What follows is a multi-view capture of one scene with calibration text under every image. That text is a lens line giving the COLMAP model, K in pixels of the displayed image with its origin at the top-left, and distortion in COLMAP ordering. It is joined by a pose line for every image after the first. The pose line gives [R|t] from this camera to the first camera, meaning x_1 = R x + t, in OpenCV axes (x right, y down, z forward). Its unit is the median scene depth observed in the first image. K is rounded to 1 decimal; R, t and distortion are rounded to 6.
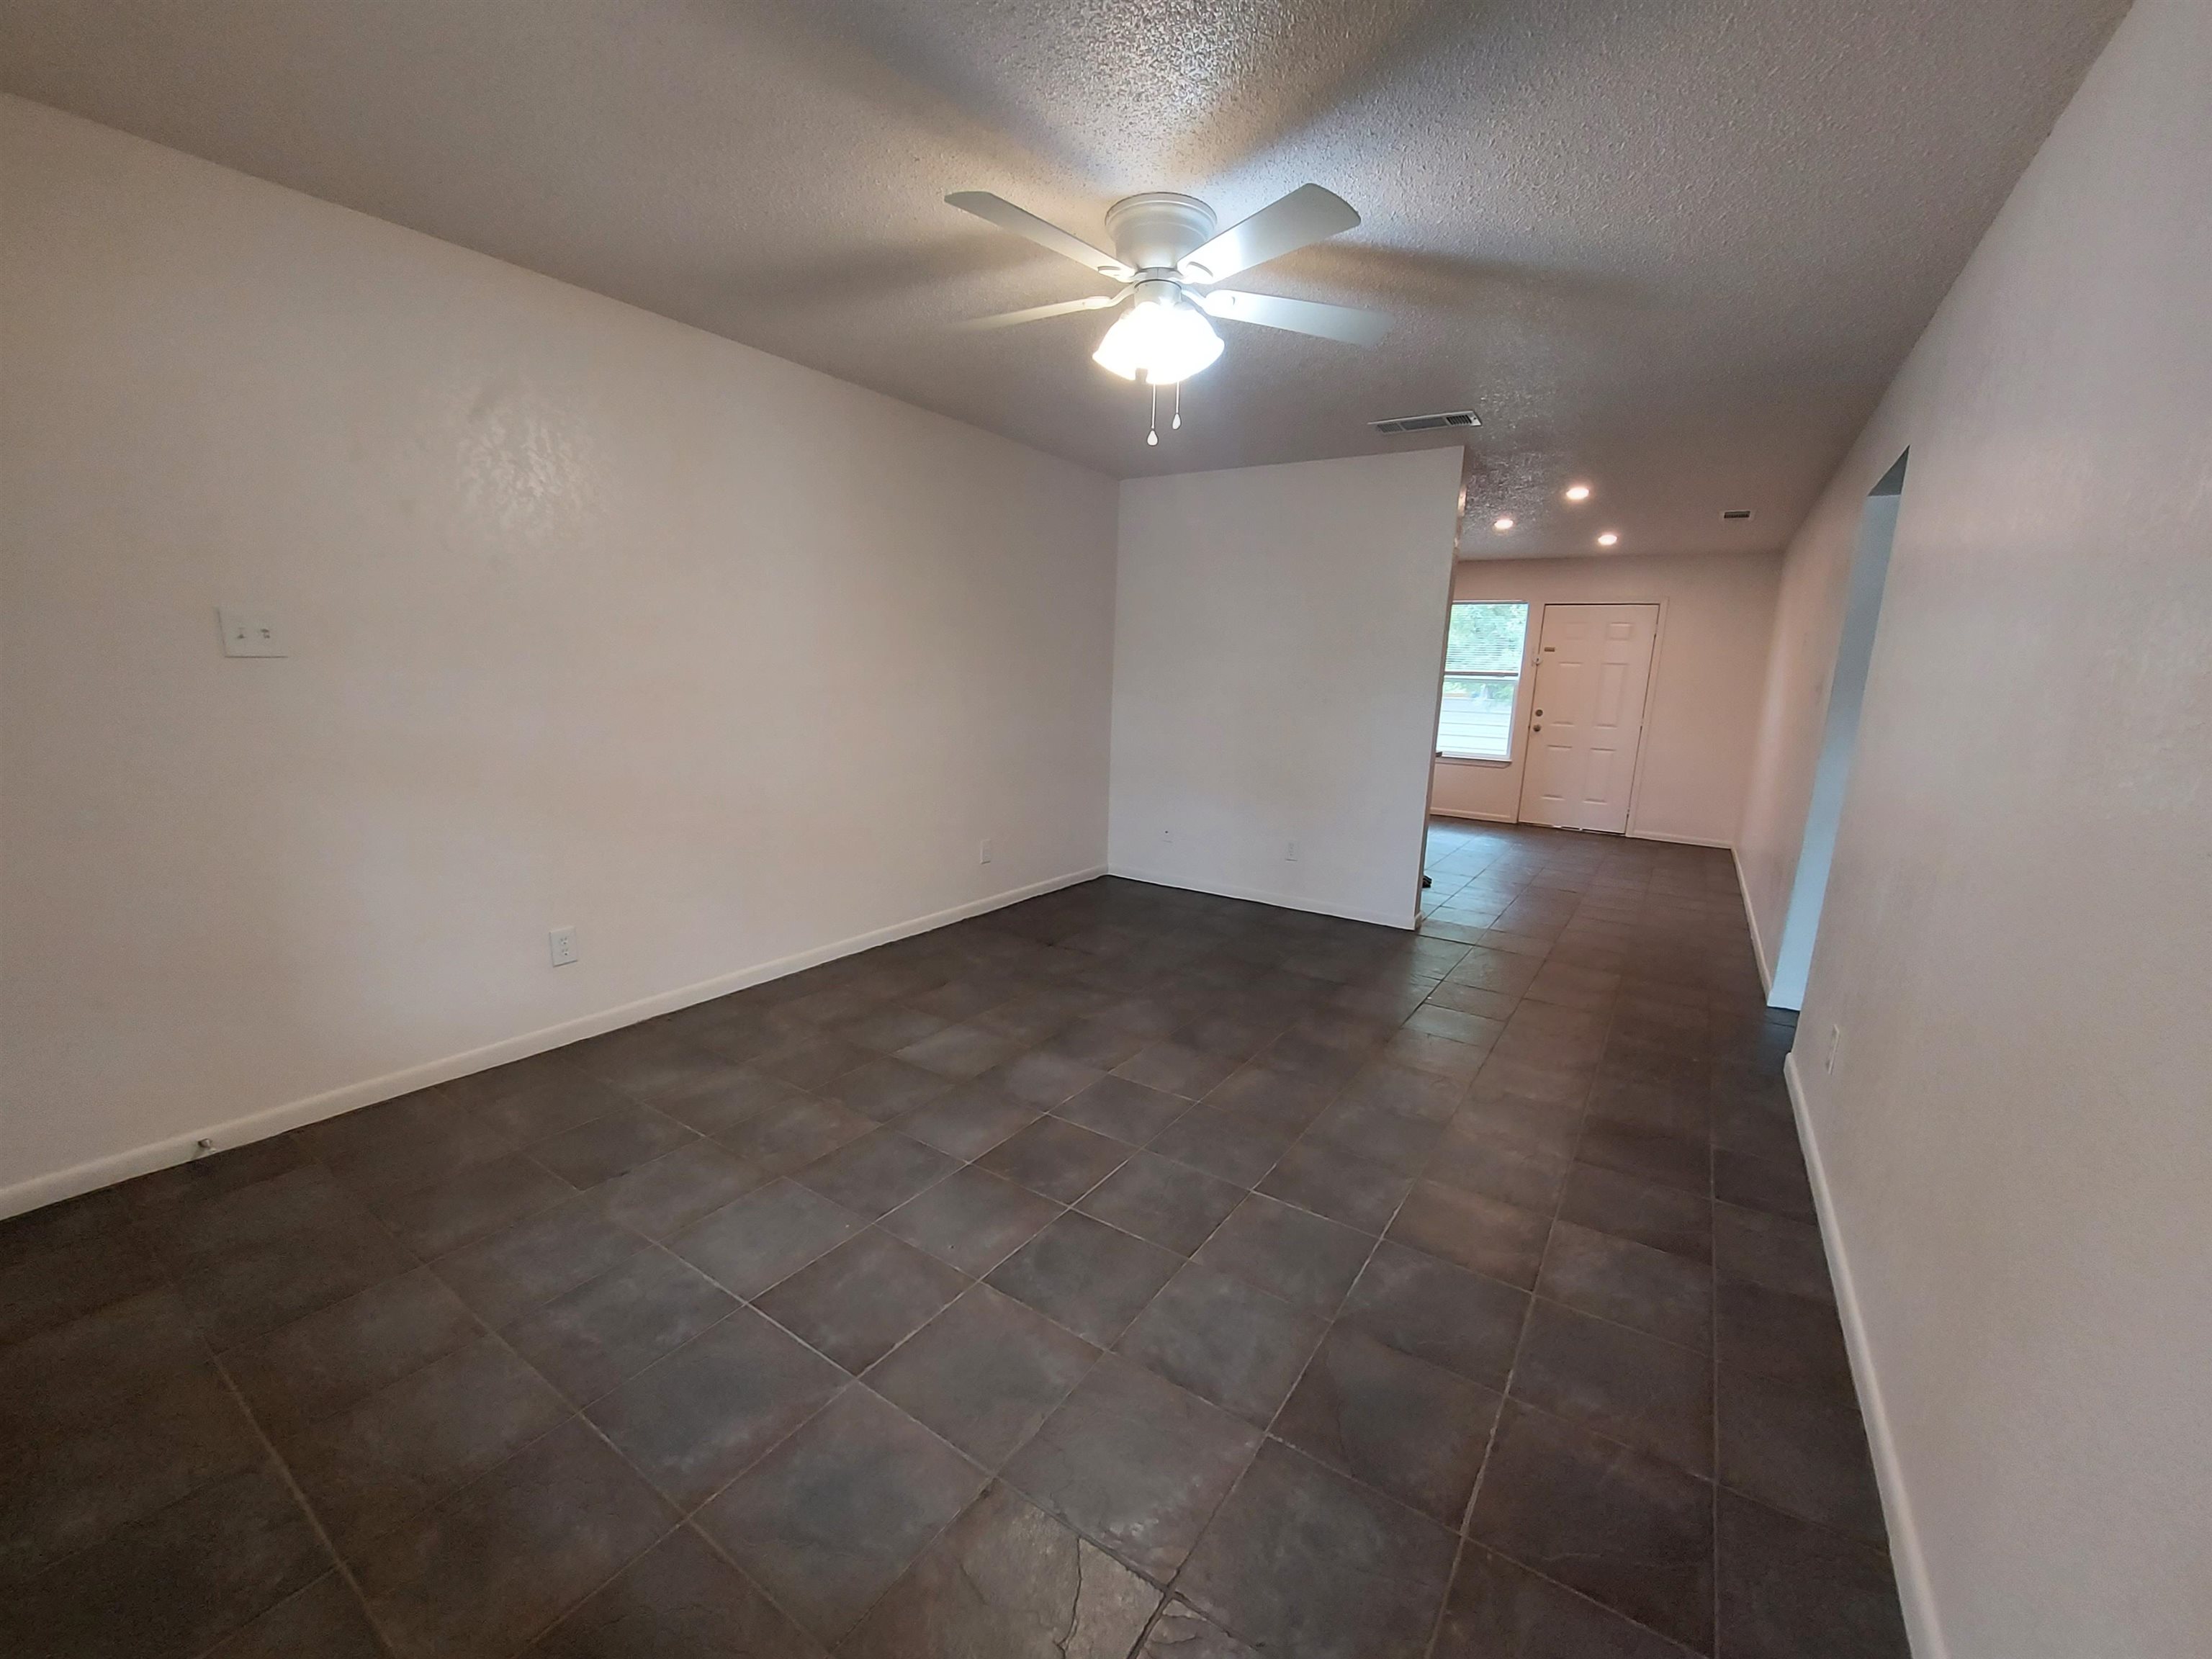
lens RADIAL K [[890.0, 0, 1116.3], [0, 890.0, 835.8], [0, 0, 1]] dist [-0.000773, -0.000139]
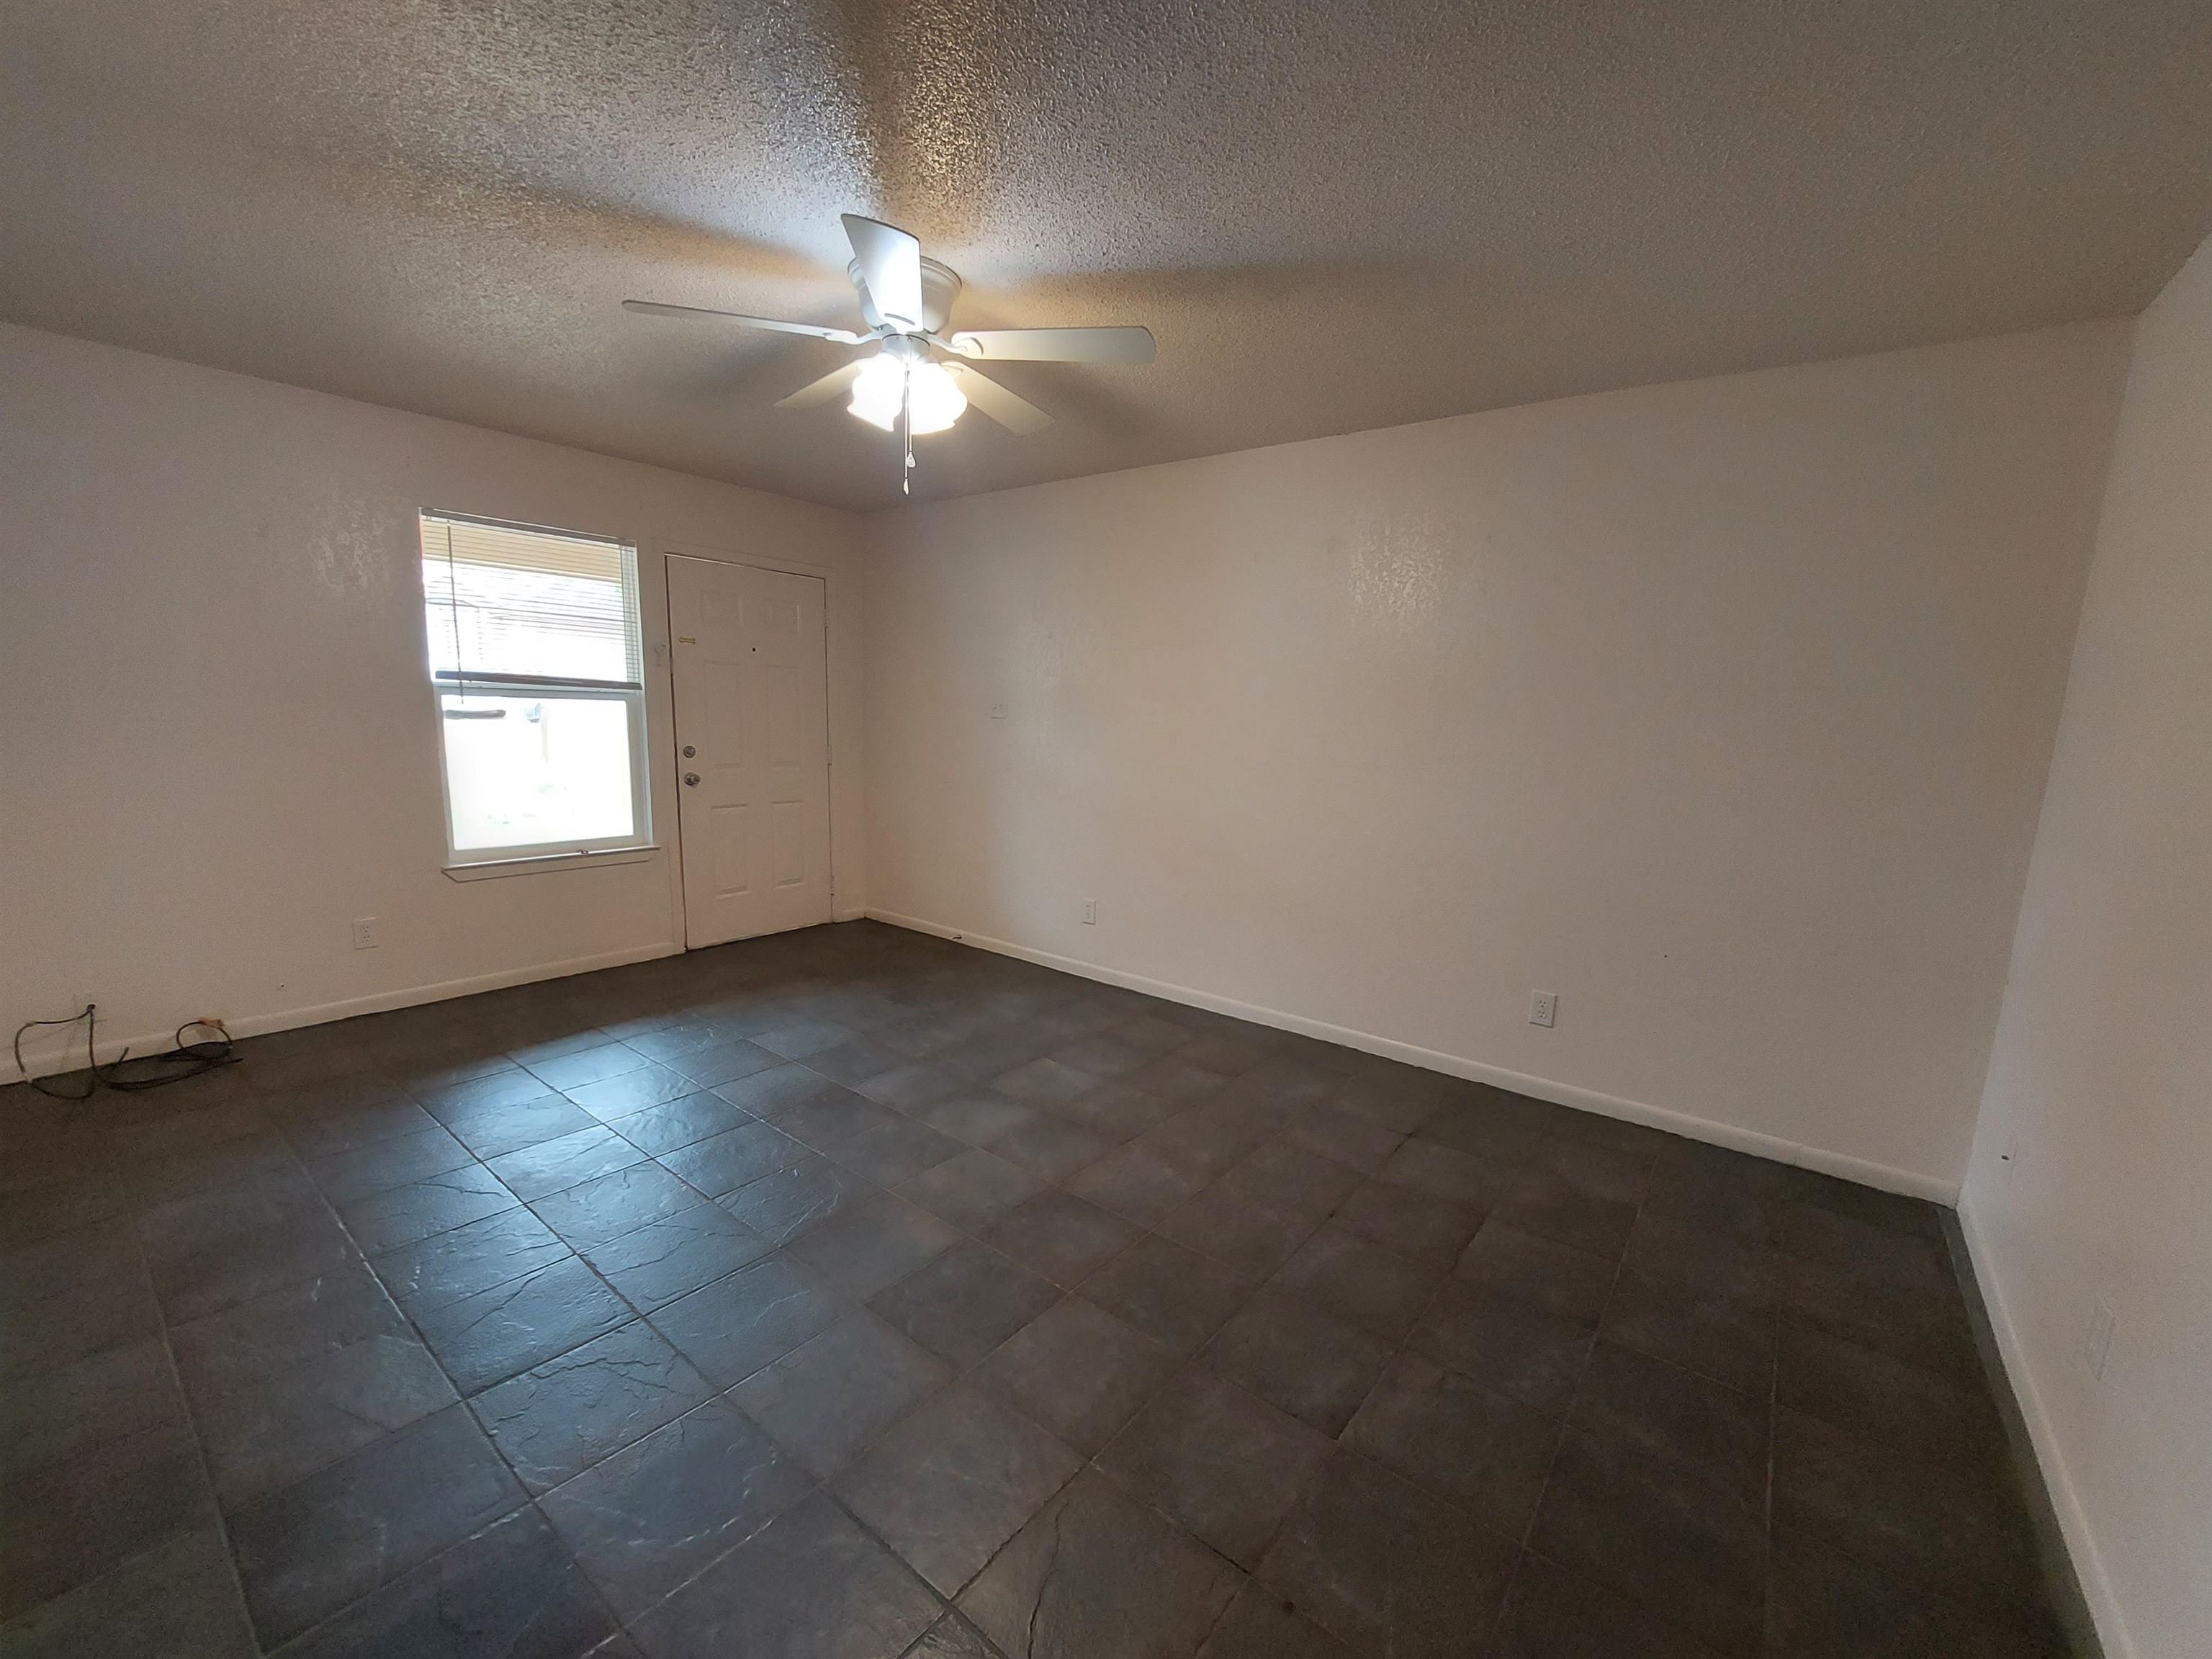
lens RADIAL K [[883.8, 0, 1110.1], [0, 883.8, 850.7], [0, 0, 1]] dist [-0.013651, -0.000043]
pose [[-0.080299, 0.114165, -0.990211, 0.945343], [-0.226199, 0.965414, 0.129650, -0.198779], [0.970766, 0.234395, -0.051697, 1.238763]]
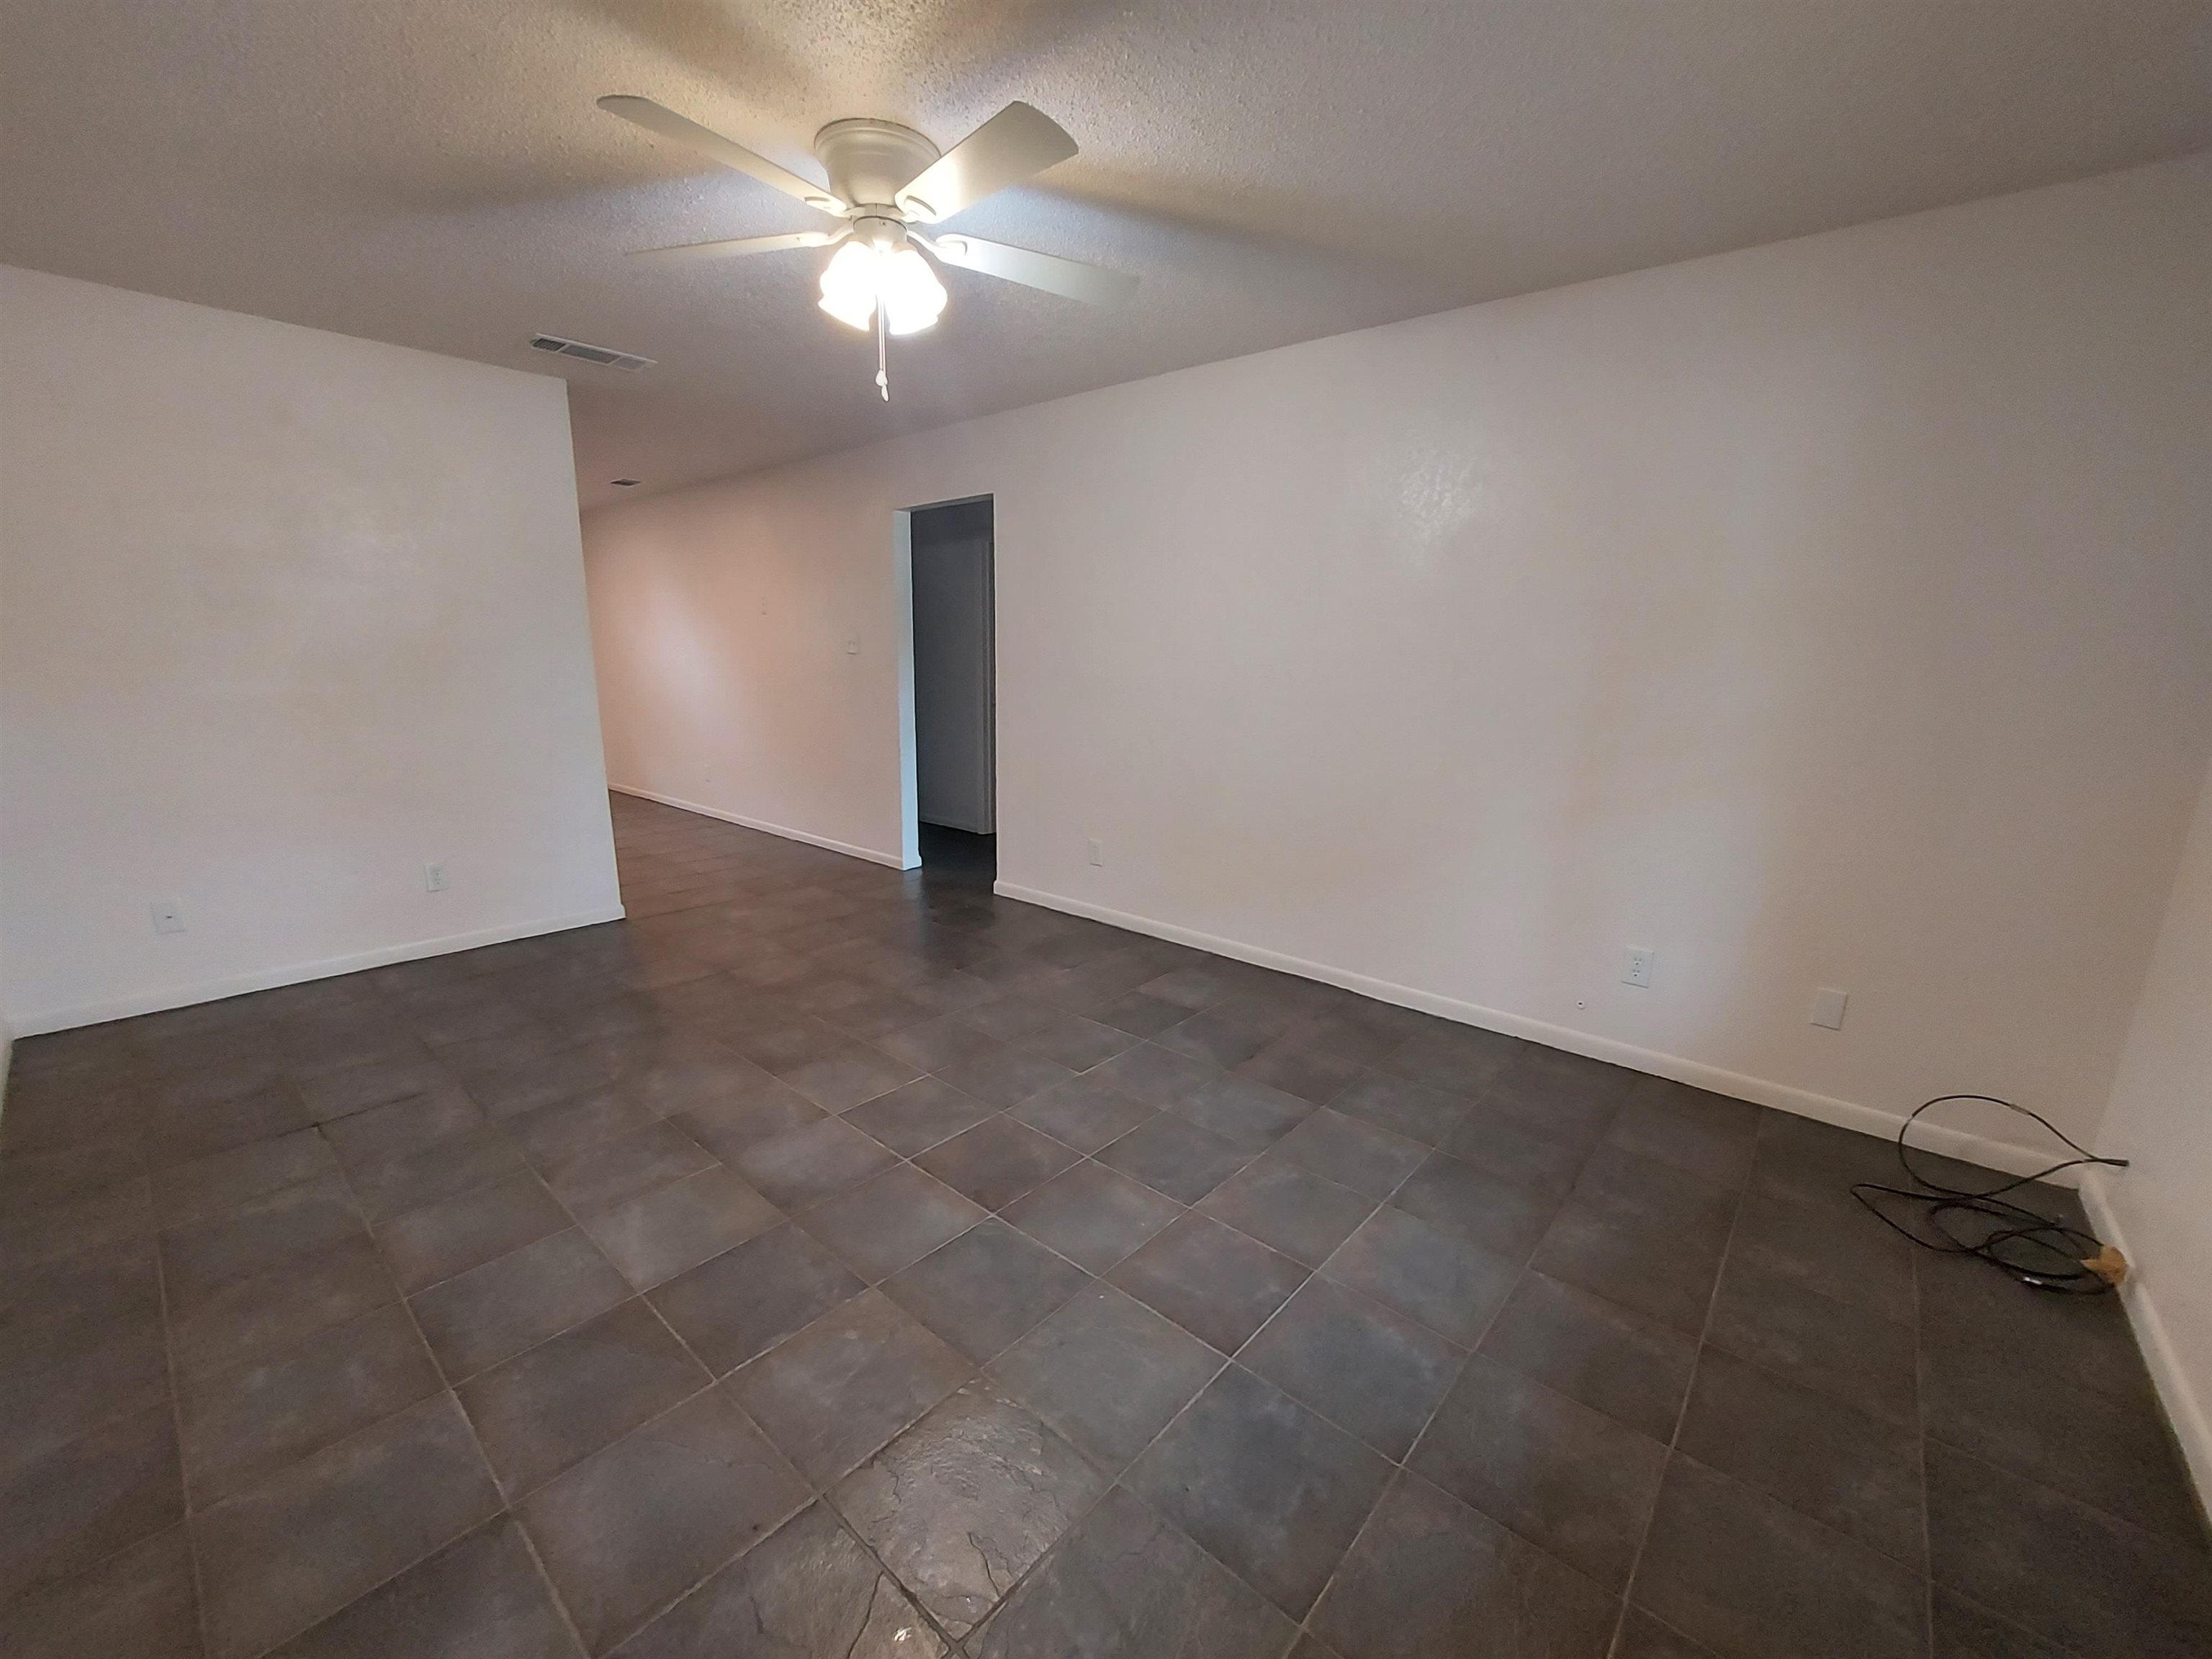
lens RADIAL K [[873.2, 0, 1106.0], [0, 873.2, 829.5], [0, 0, 1]] dist [-0.000146, -0.000036]
pose [[0.136844, -0.223055, 0.965153, -0.823369], [0.166210, 0.965676, 0.199610, -0.145750], [-0.976549, 0.133102, 0.169221, 0.624095]]
